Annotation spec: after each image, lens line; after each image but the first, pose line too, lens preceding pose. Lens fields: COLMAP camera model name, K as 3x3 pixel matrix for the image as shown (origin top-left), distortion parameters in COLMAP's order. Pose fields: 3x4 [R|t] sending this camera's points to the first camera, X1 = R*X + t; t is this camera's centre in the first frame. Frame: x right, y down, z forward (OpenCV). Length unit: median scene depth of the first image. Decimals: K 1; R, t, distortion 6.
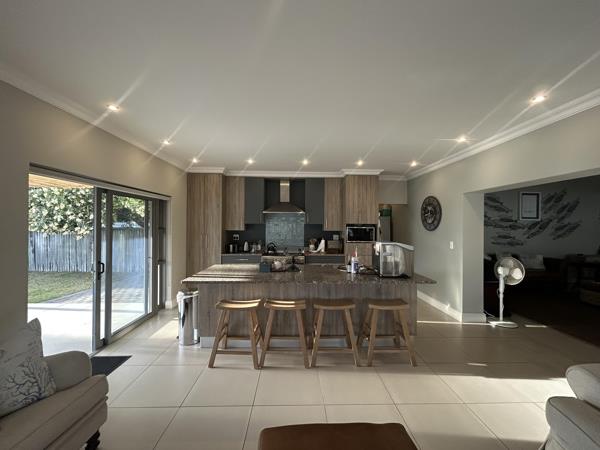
lens RADIAL K [[238.4, 0, 301.4], [0, 238.4, 223.8], [0, 0, 1]] dist [-0.000886, 0.000034]
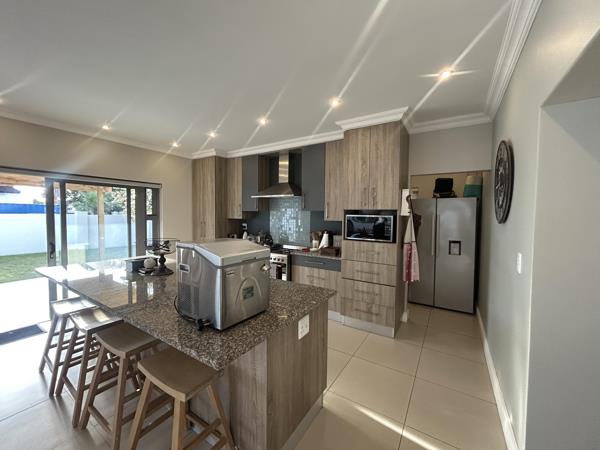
lens RADIAL K [[238.4, 0, 301.4], [0, 238.4, 223.8], [0, 0, 1]] dist [-0.000886, 0.000034]
pose [[0.830376, 0.021960, -0.556770, 0.426909], [-0.003282, 0.999398, 0.034524, 0.015135], [0.557193, -0.026841, 0.829949, 0.398246]]
